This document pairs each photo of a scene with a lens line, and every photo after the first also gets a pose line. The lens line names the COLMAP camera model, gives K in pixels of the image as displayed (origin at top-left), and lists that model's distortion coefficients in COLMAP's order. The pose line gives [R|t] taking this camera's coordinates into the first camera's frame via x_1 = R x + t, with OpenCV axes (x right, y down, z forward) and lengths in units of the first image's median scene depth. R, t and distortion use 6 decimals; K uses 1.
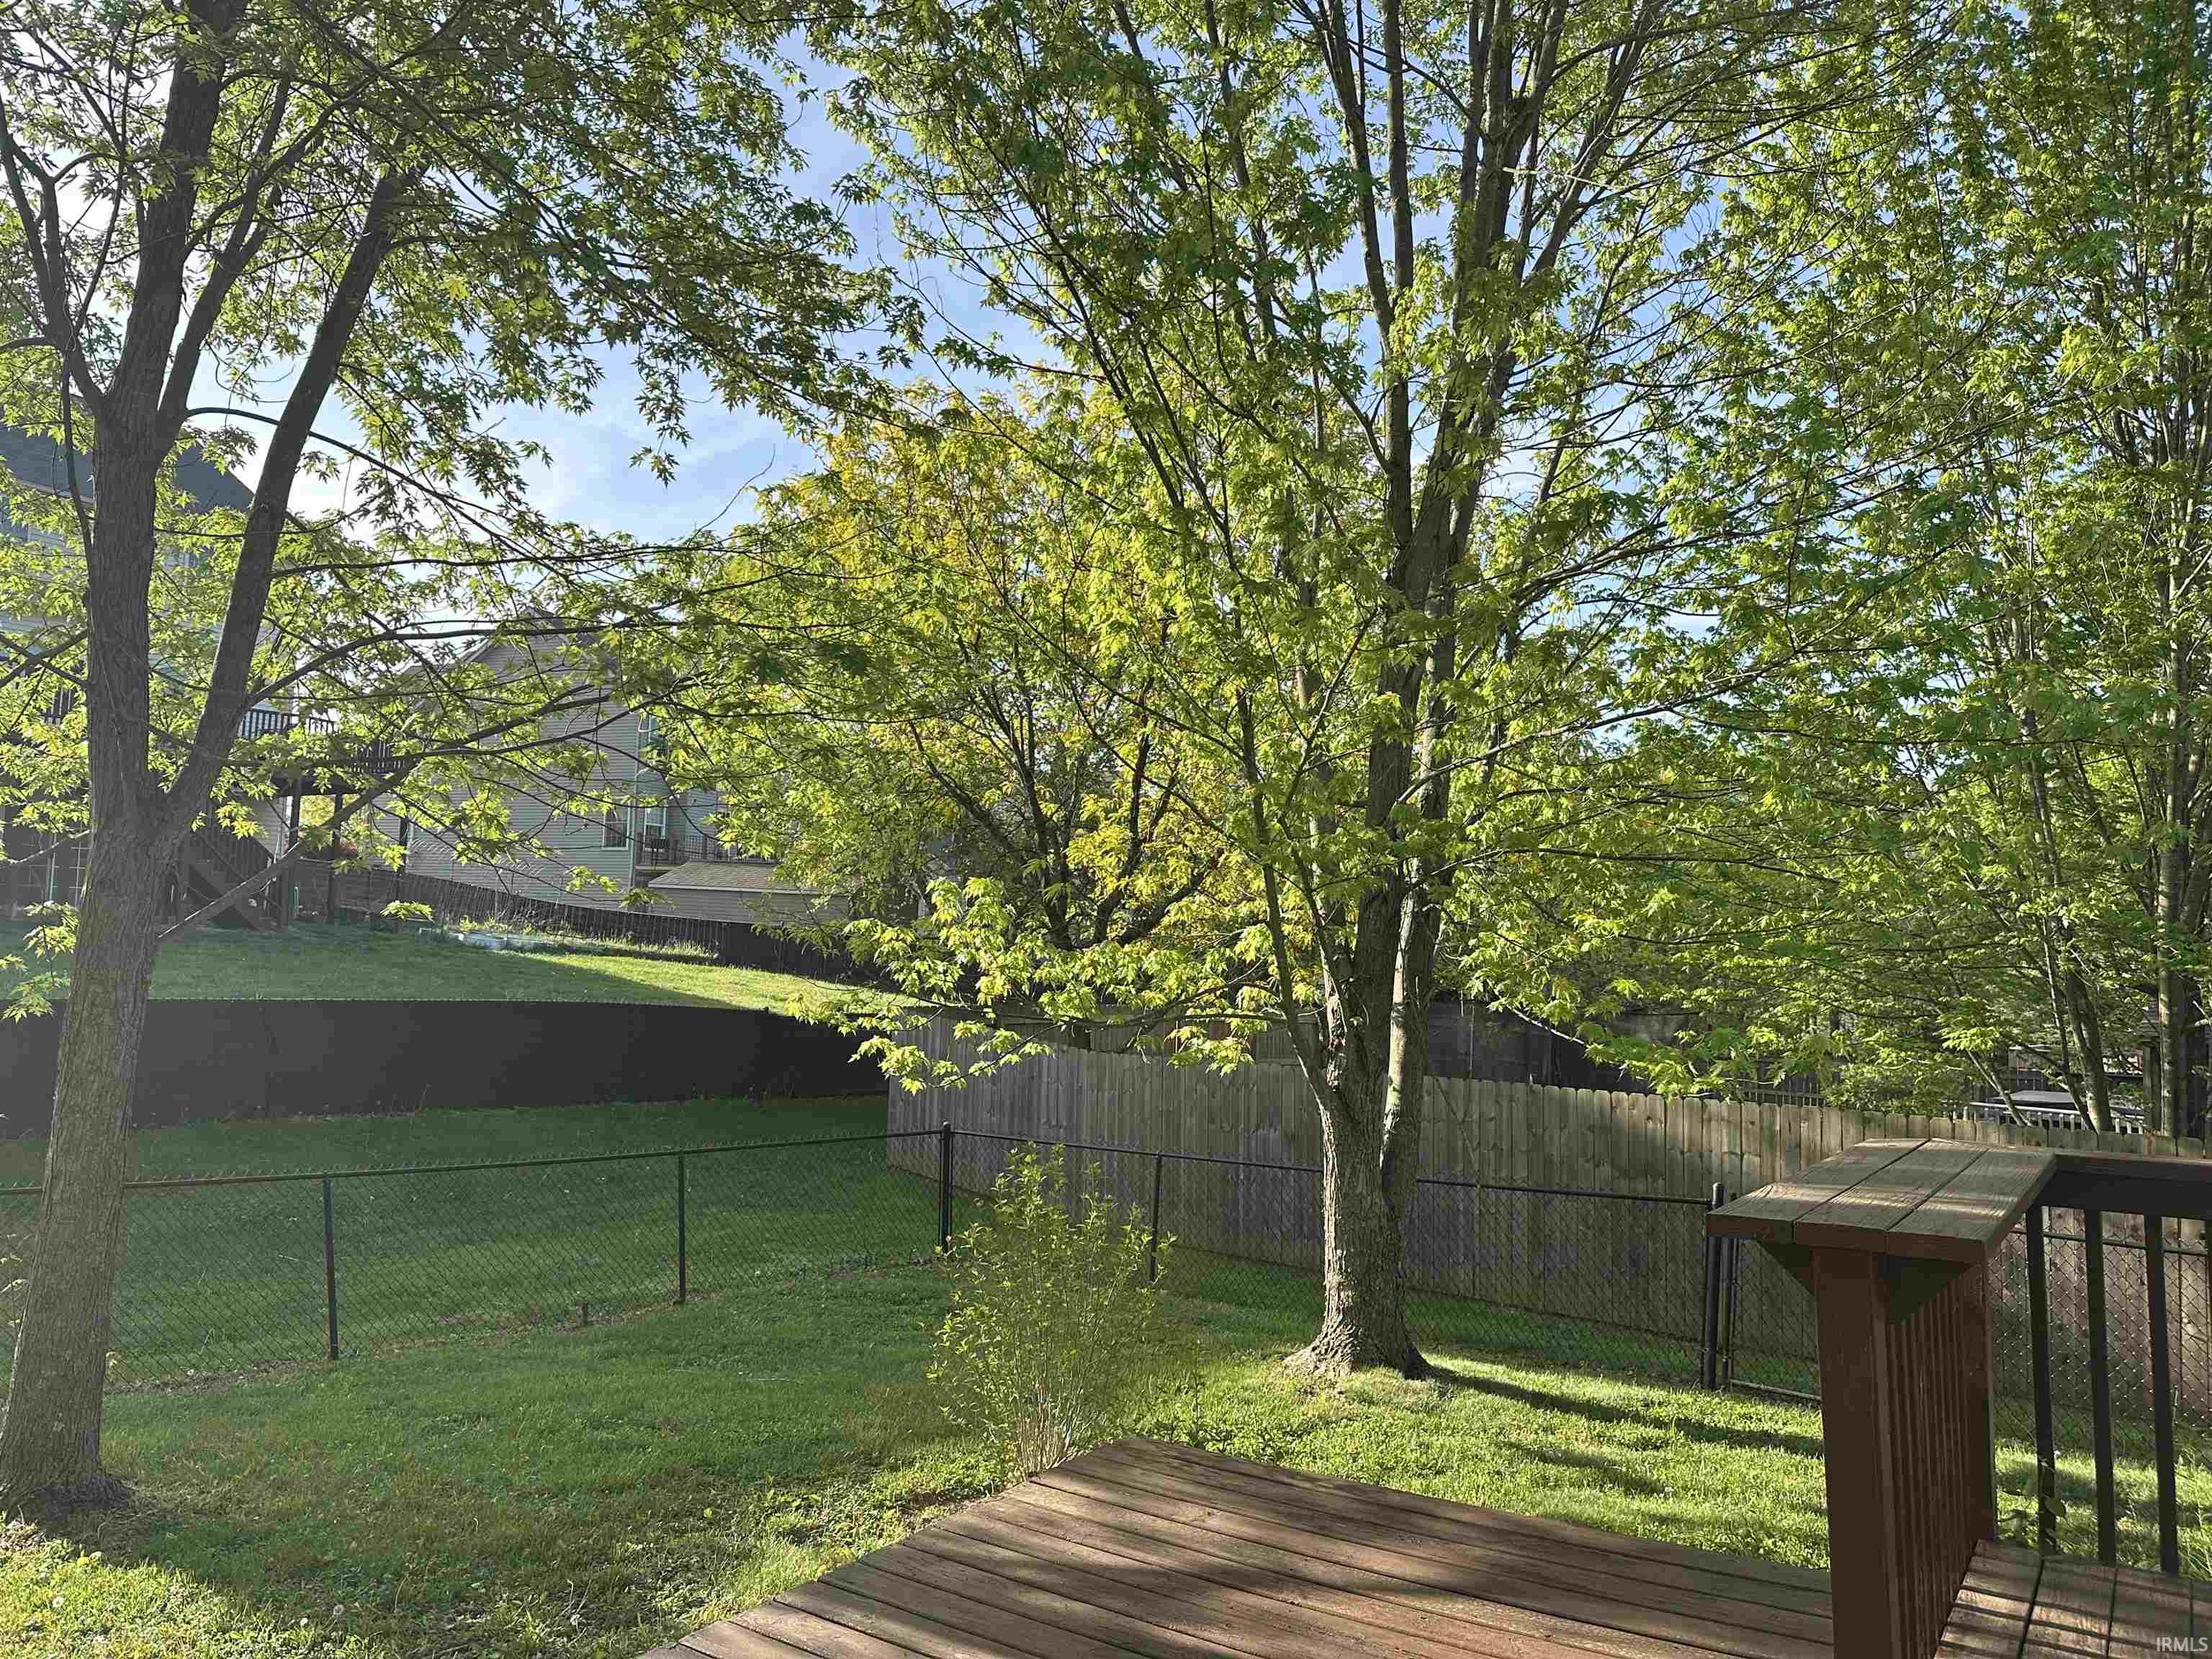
lens RADIAL K [[1583.9, 0, 1106.0], [0, 1583.9, 829.5], [0, 0, 1]] dist [0.010692, -0.001360]
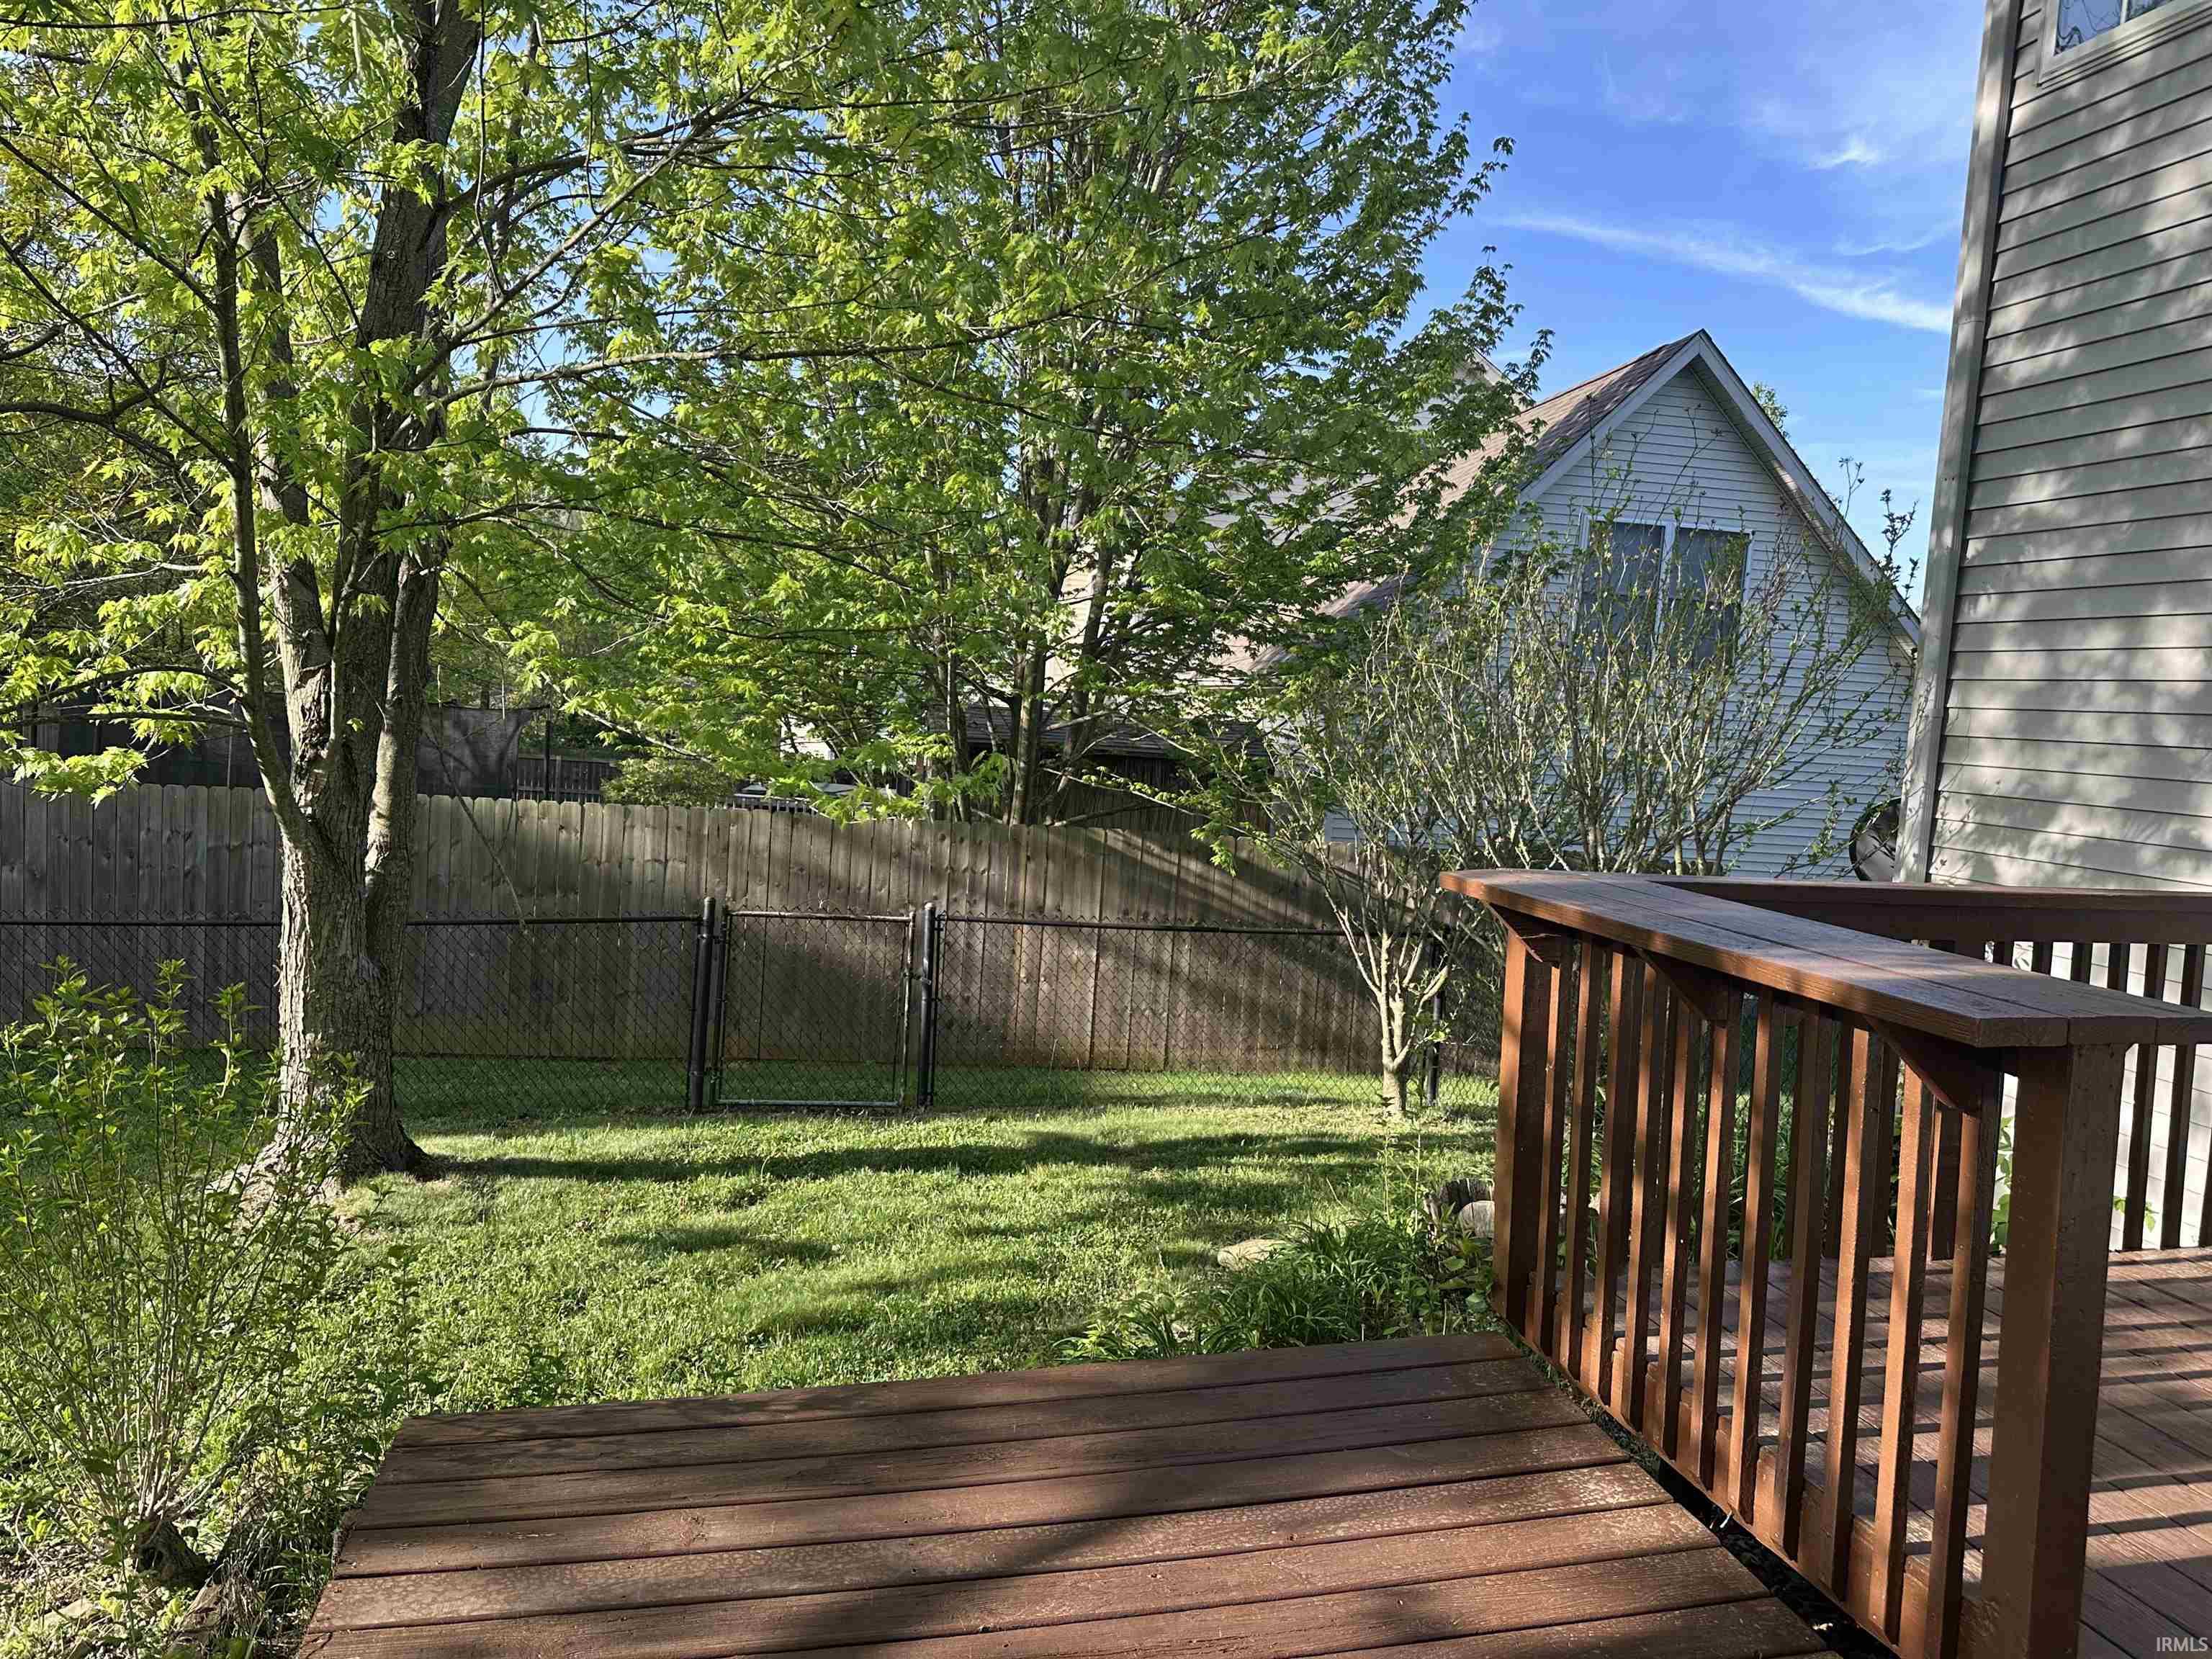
lens RADIAL K [[1583.9, 0, 1106.0], [0, 1583.9, 829.5], [0, 0, 1]] dist [0.010692, -0.001360]
pose [[0.682928, -0.055695, 0.728359, -0.146876], [-0.085243, 0.984201, 0.155185, 0.028775], [-0.725495, -0.168067, 0.667391, 0.282557]]
